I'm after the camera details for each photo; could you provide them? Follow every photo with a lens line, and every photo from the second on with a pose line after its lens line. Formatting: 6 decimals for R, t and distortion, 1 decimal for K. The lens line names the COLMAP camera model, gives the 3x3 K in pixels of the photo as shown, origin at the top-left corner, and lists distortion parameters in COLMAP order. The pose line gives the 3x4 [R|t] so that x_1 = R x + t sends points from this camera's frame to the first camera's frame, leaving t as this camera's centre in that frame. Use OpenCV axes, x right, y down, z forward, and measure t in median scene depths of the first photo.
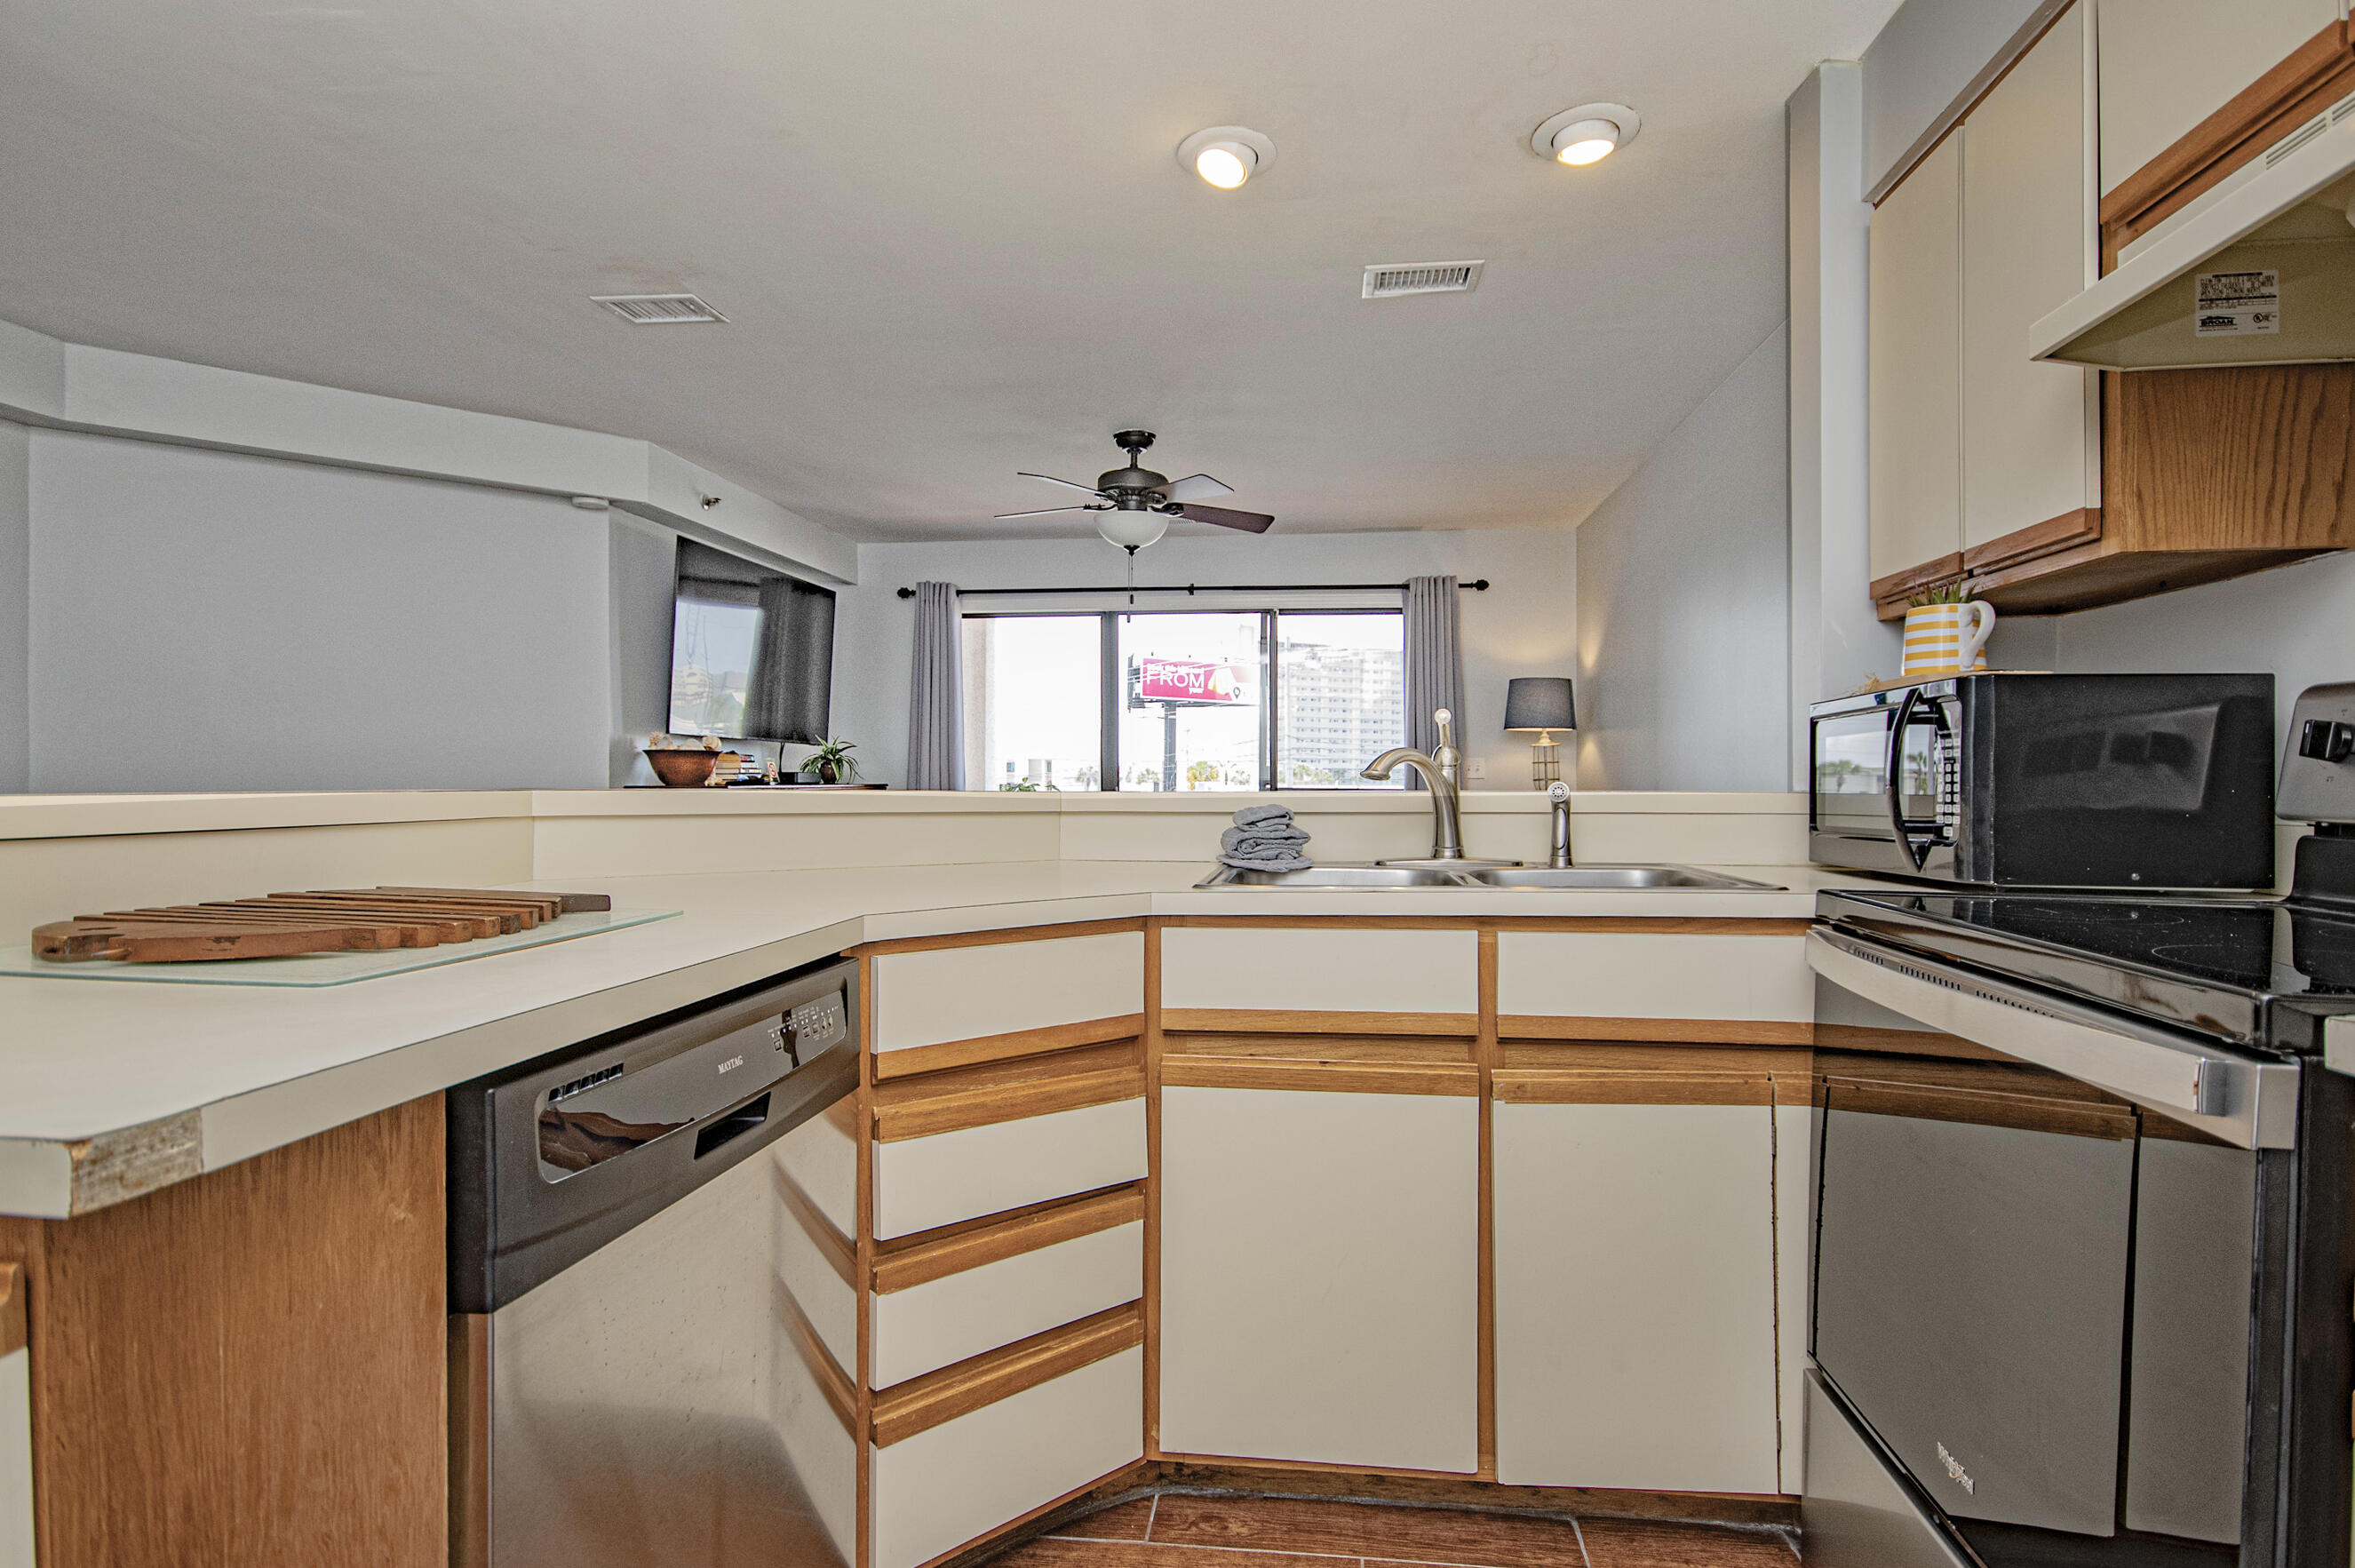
lens RADIAL K [[1199.8, 0, 1191.6], [0, 1199.8, 779.8], [0, 0, 1]] dist [0.010550, -0.000527]
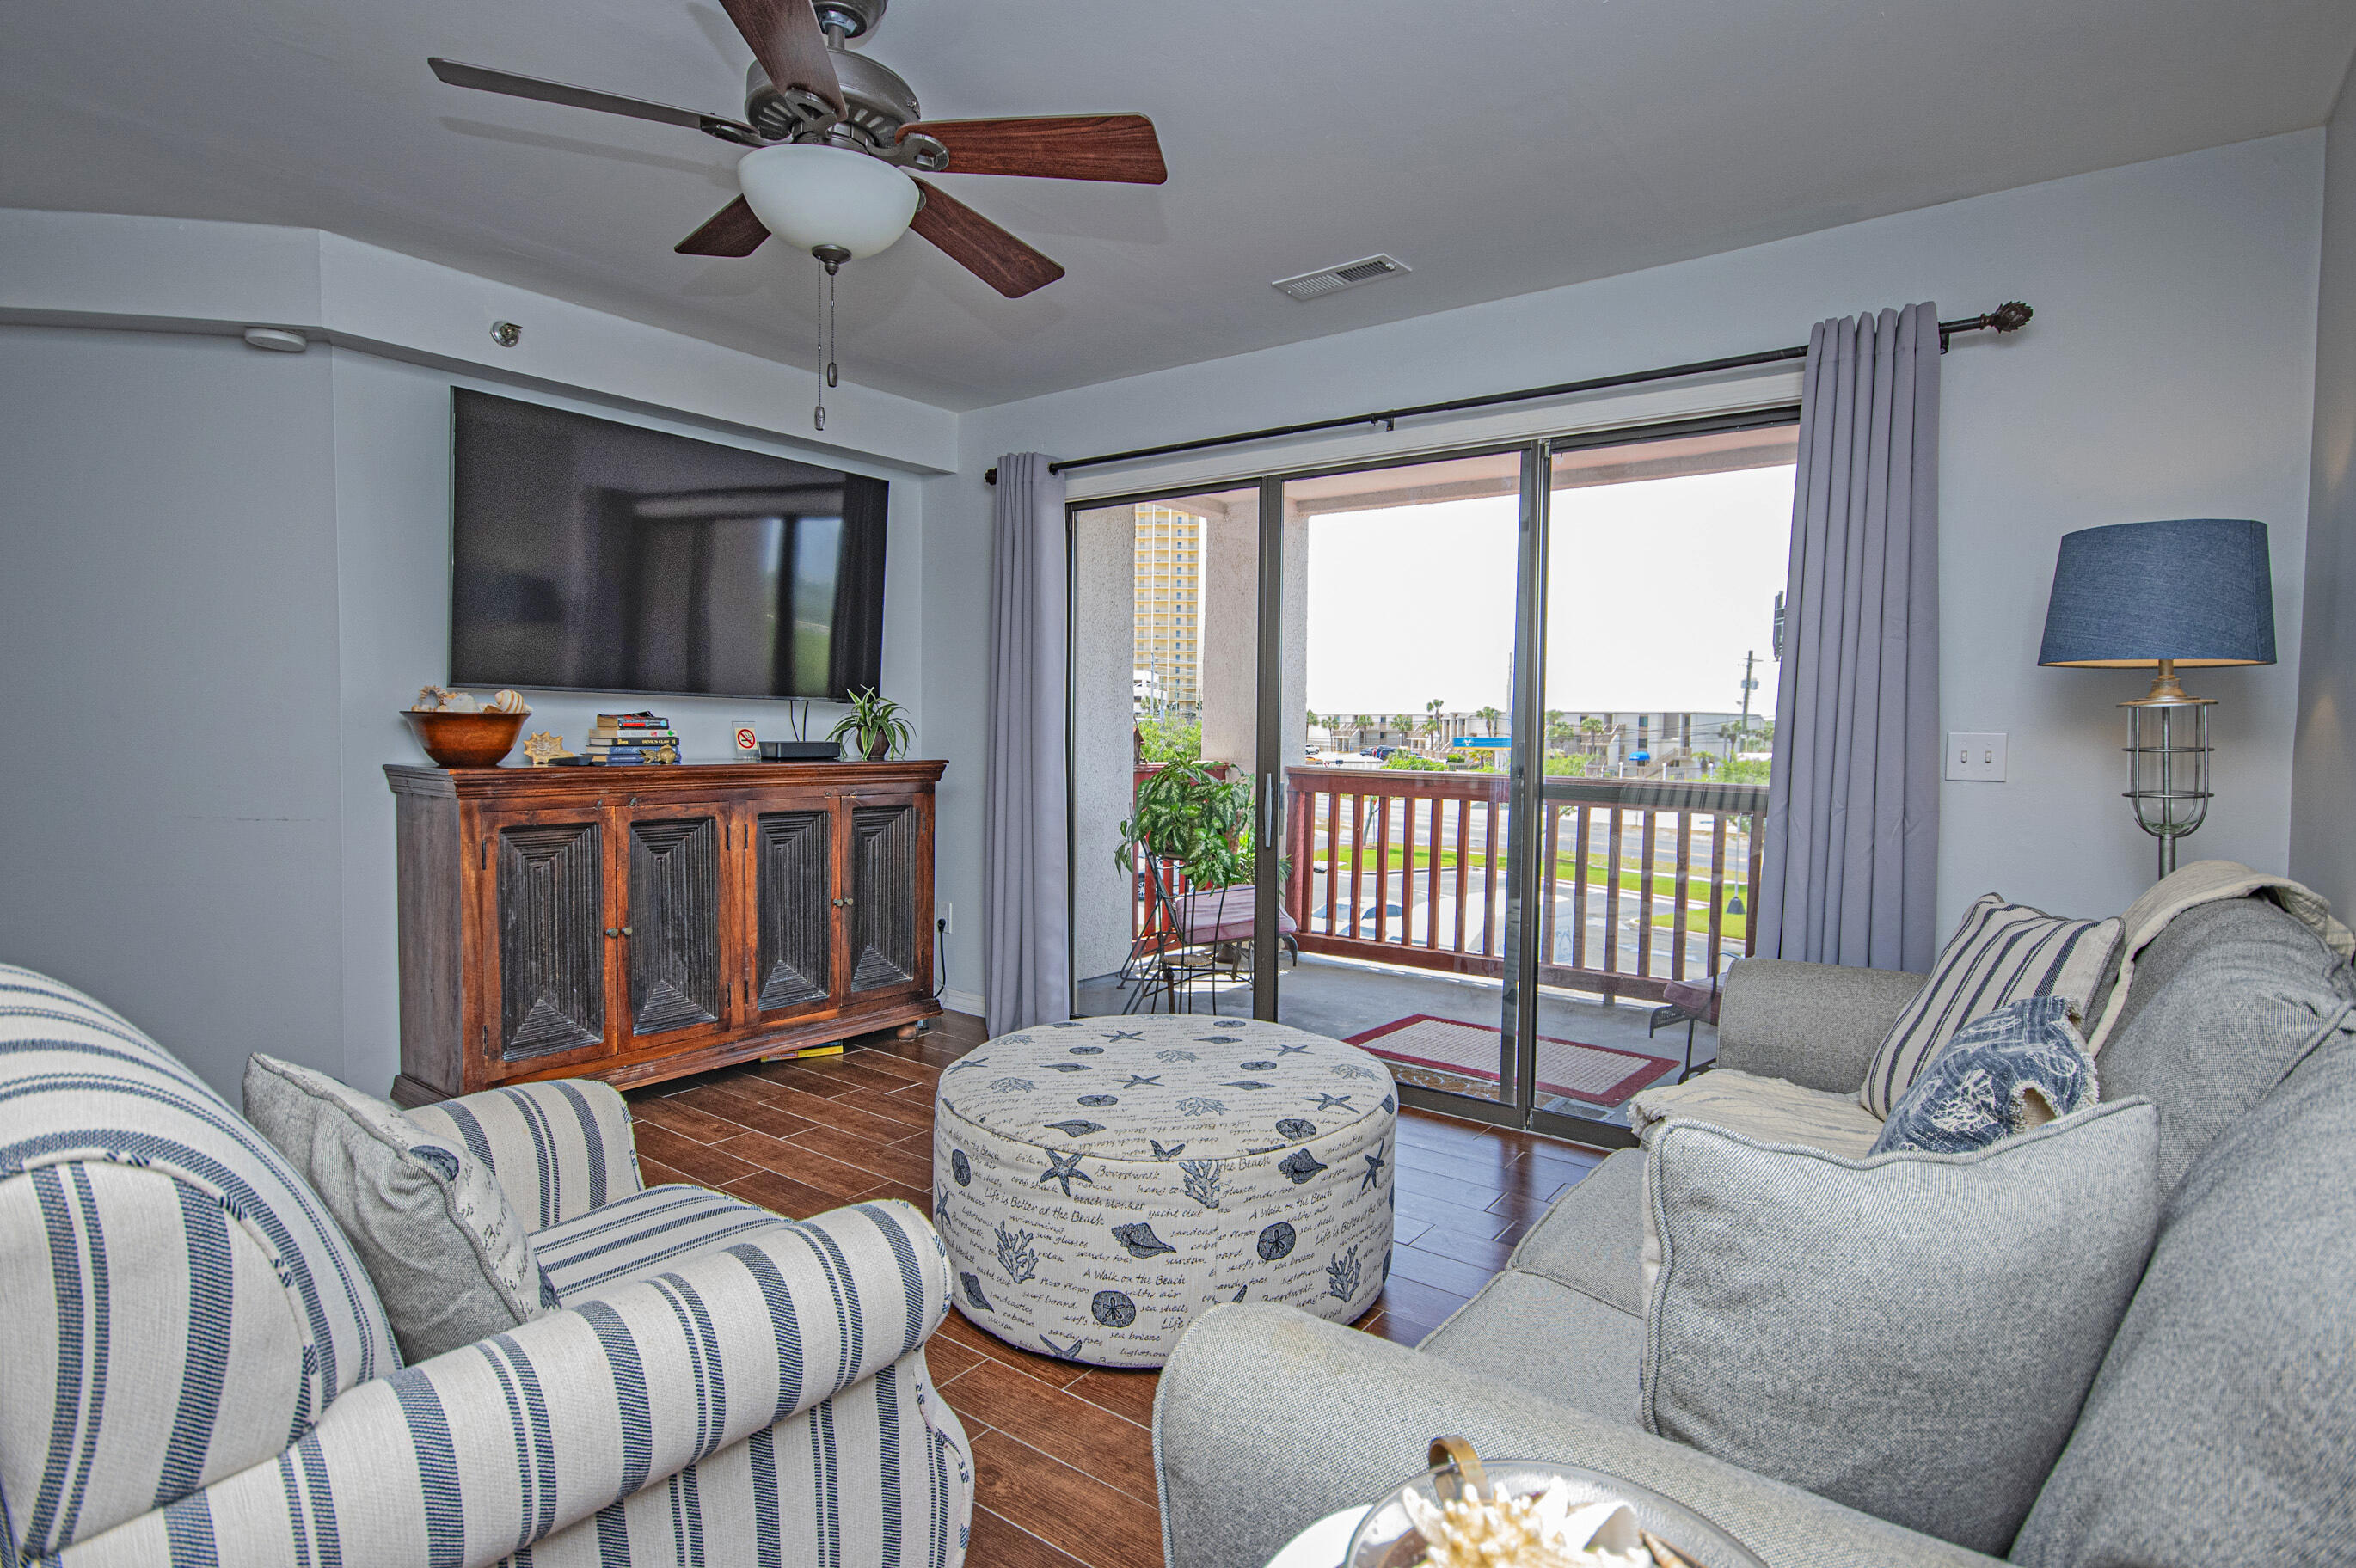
lens RADIAL K [[1197.3, 0, 1194.7], [0, 1197.3, 779.3], [0, 0, 1]] dist [-0.001691, 0.000166]
pose [[0.867428, 0.031199, -0.496584, 0.593531], [-0.012263, 0.999070, 0.041347, -0.046121], [0.497412, -0.029776, 0.867003, 1.407554]]
